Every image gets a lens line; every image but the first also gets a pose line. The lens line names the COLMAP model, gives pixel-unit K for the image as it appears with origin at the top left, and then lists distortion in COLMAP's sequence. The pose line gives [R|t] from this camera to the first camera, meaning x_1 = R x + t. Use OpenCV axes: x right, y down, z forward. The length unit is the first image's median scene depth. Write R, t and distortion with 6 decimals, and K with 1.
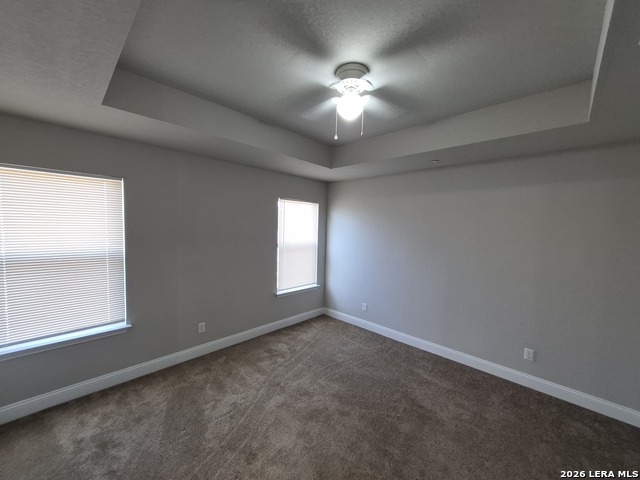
lens RADIAL K [[251.5, 0, 316.9], [0, 251.5, 238.5], [0, 0, 1]] dist [0.009197, -0.000861]
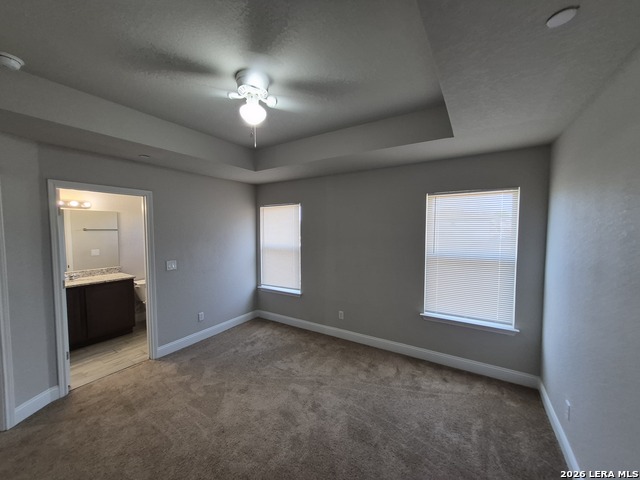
lens RADIAL K [[251.5, 0, 314.0], [0, 251.5, 238.6], [0, 0, 1]] dist [0.009197, -0.000861]
pose [[0.201747, 0.019545, -0.979243, 0.762416], [-0.032268, 0.999391, 0.013299, -0.027479], [0.978906, 0.028915, 0.202254, 0.675897]]
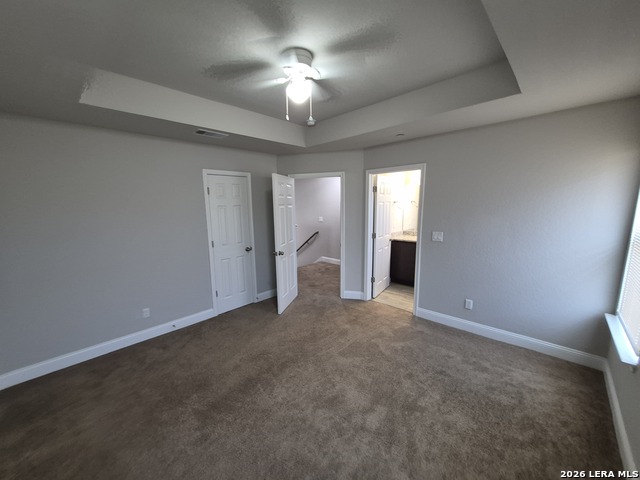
lens RADIAL K [[251.5, 0, 320.8], [0, 251.5, 240.2], [0, 0, 1]] dist [0.009197, -0.000861]
pose [[-0.999907, -0.004492, -0.012889, 0.023086], [-0.006700, 0.984231, 0.176763, -0.048820], [0.011892, 0.176833, -0.984169, 1.399857]]
